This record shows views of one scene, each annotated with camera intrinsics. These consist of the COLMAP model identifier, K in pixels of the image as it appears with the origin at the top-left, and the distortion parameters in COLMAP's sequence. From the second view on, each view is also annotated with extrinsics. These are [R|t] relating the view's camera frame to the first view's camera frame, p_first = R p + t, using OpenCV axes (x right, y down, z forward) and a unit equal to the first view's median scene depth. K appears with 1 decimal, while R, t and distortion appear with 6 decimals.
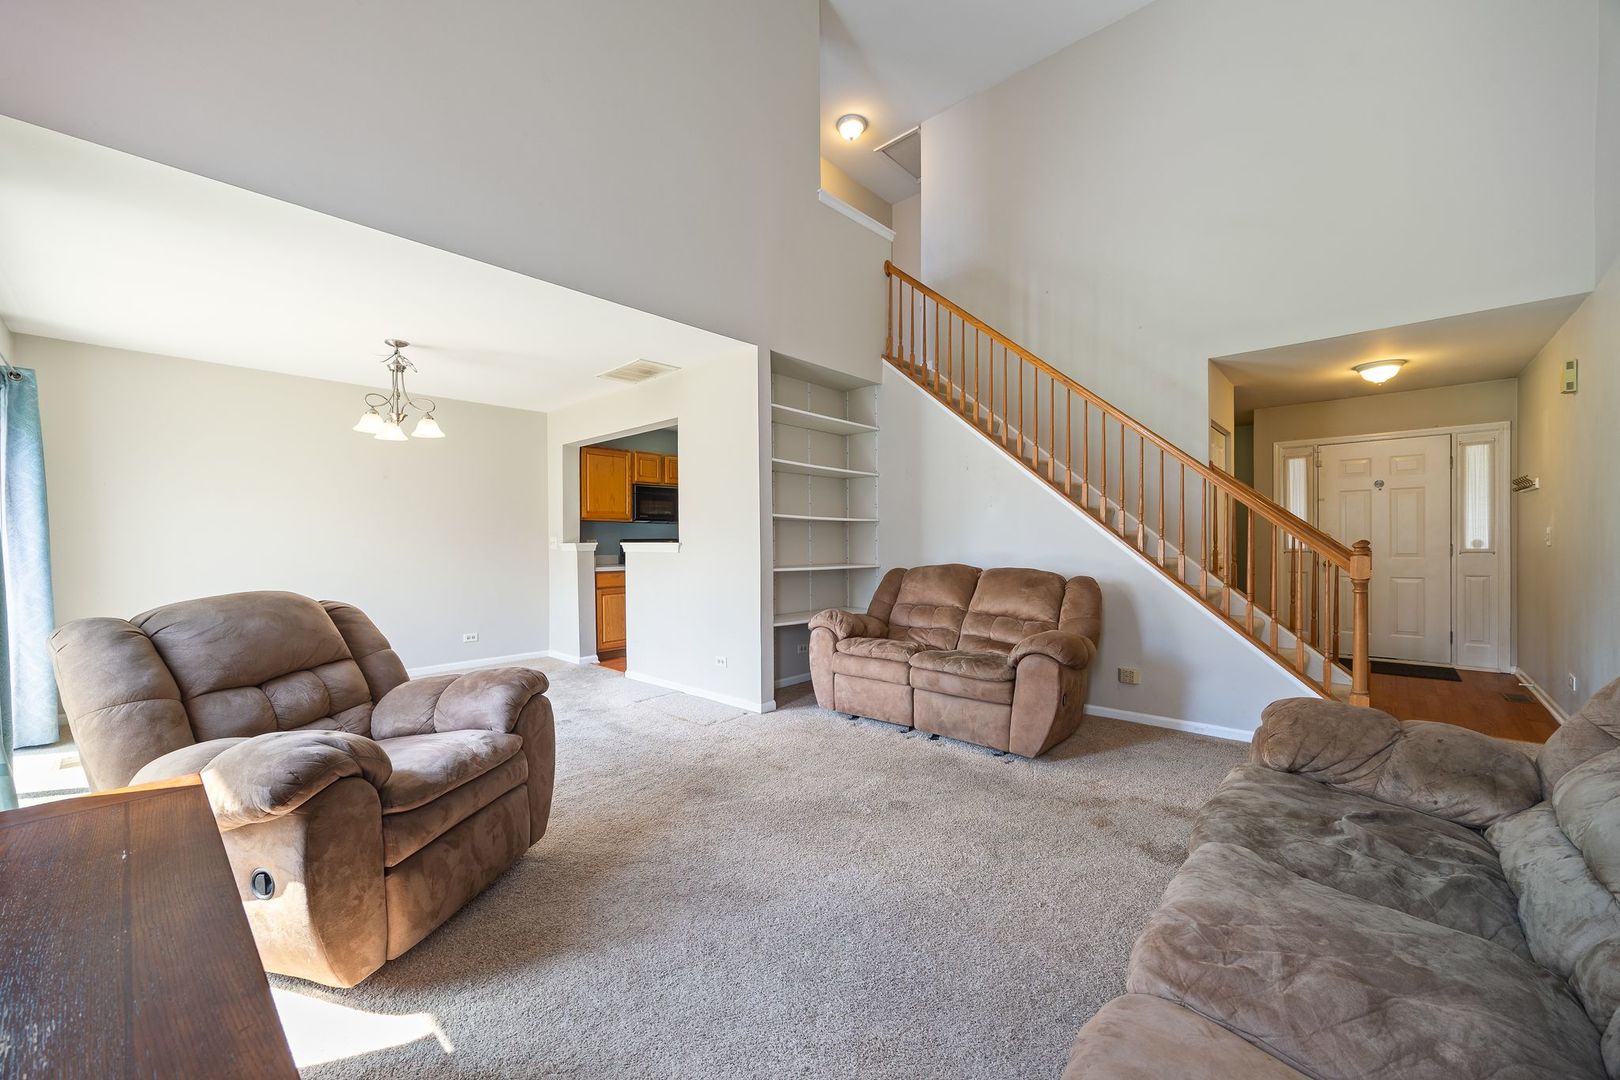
lens RADIAL K [[621.4, 0, 814.1], [0, 621.4, 545.9], [0, 0, 1]] dist [-0.000307, -0.000097]
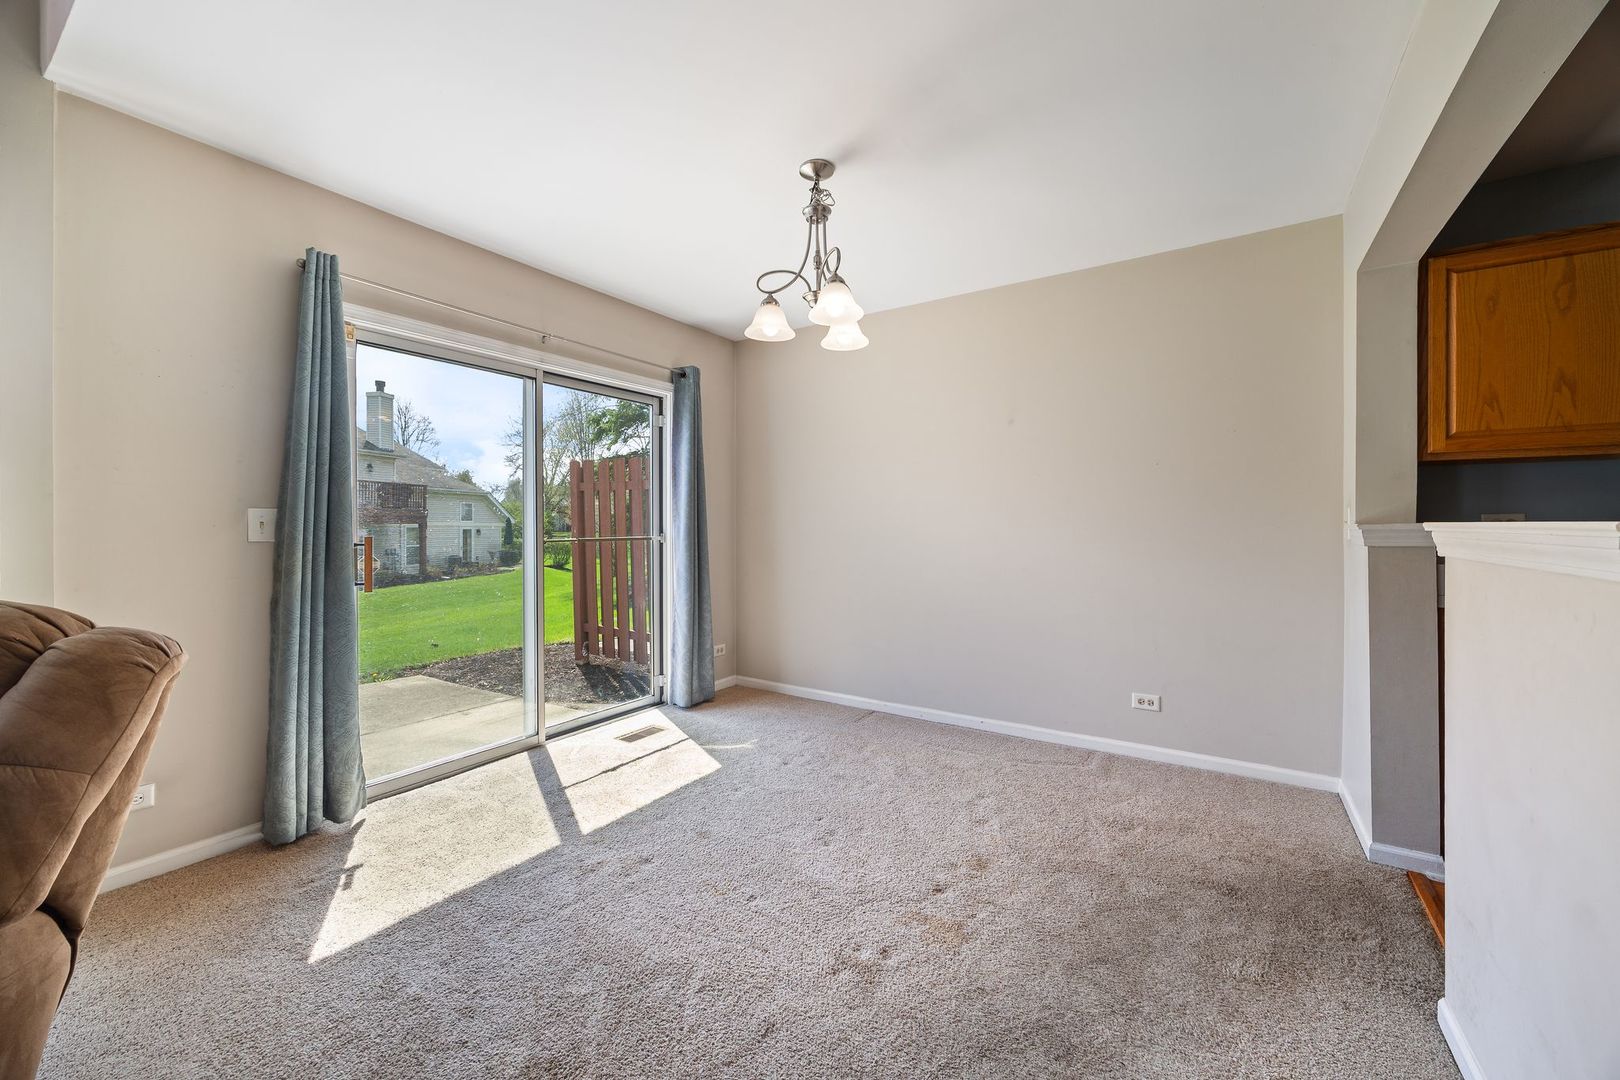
lens RADIAL K [[620.2, 0, 809.0], [0, 620.2, 531.8], [0, 0, 1]] dist [0.000939, 0.000058]
pose [[0.153963, 0.016499, -0.987939, -0.190547], [-0.009704, 0.999838, 0.015185, -0.007773], [0.988029, 0.007249, 0.154098, 1.591583]]
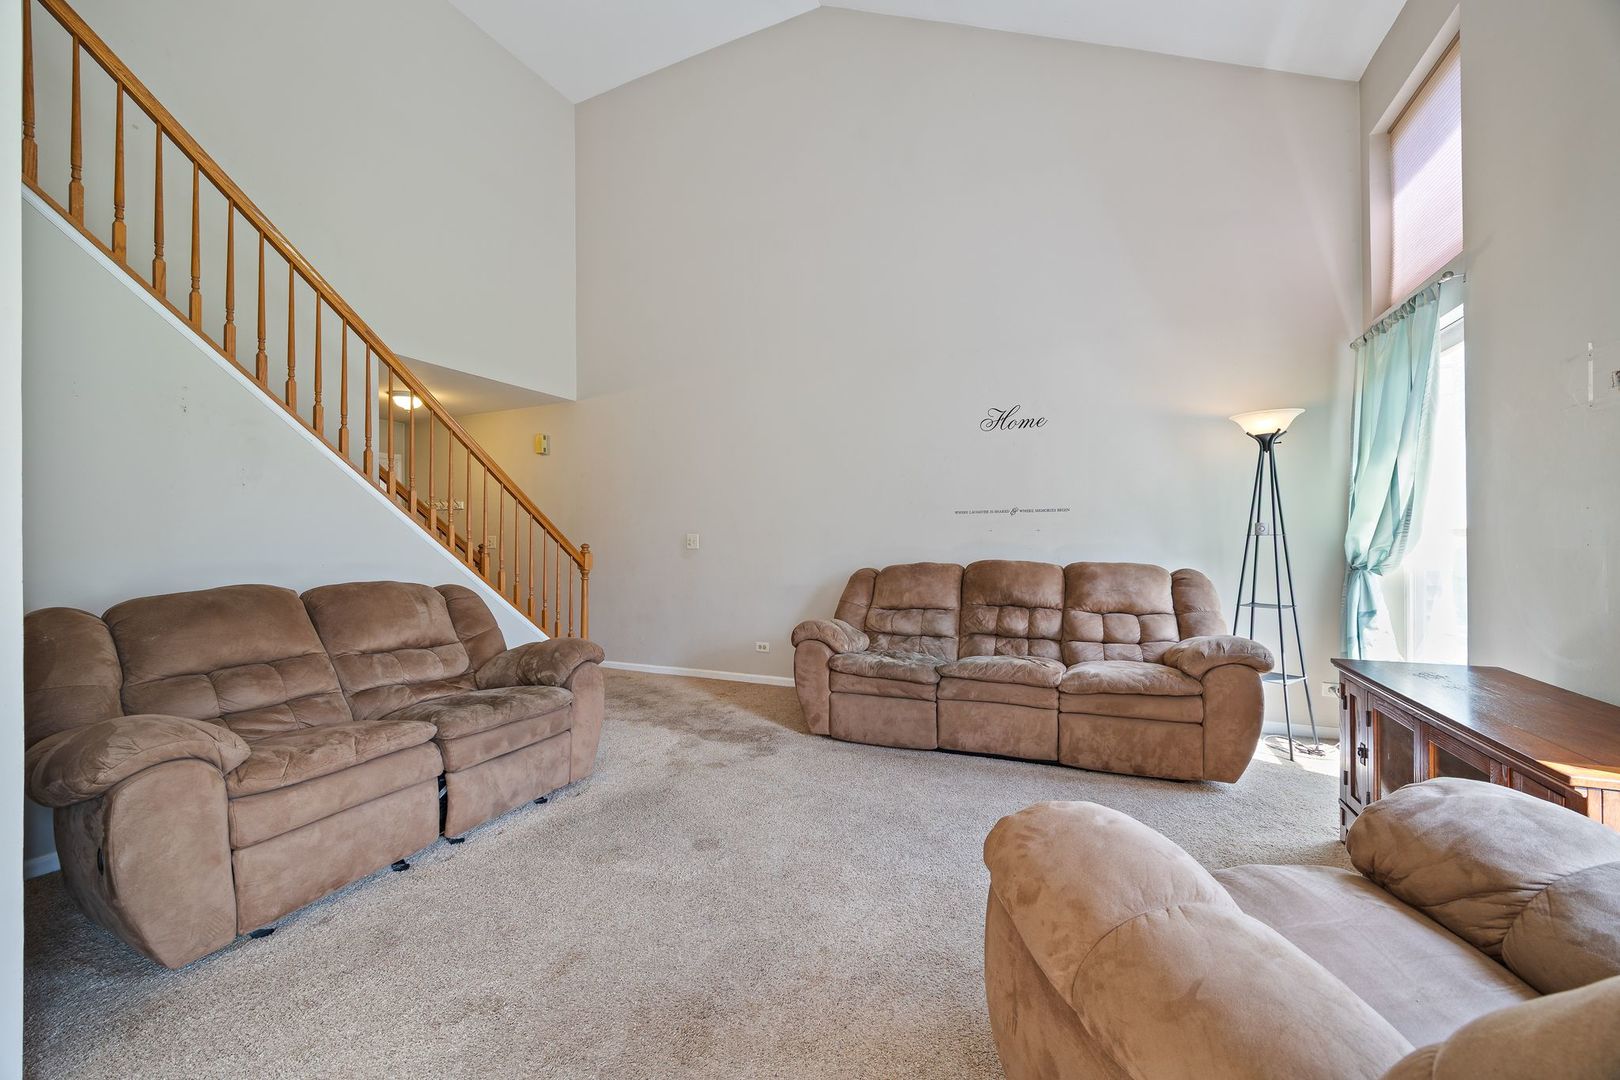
lens RADIAL K [[620.2, 0, 809.0], [0, 620.2, 531.8], [0, 0, 1]] dist [0.000939, 0.000058]
pose [[-0.307576, 0.022811, 0.951250, -0.865663], [0.021542, 0.999623, -0.017006, 0.004205], [-0.951280, 0.015262, -0.307952, 1.325848]]
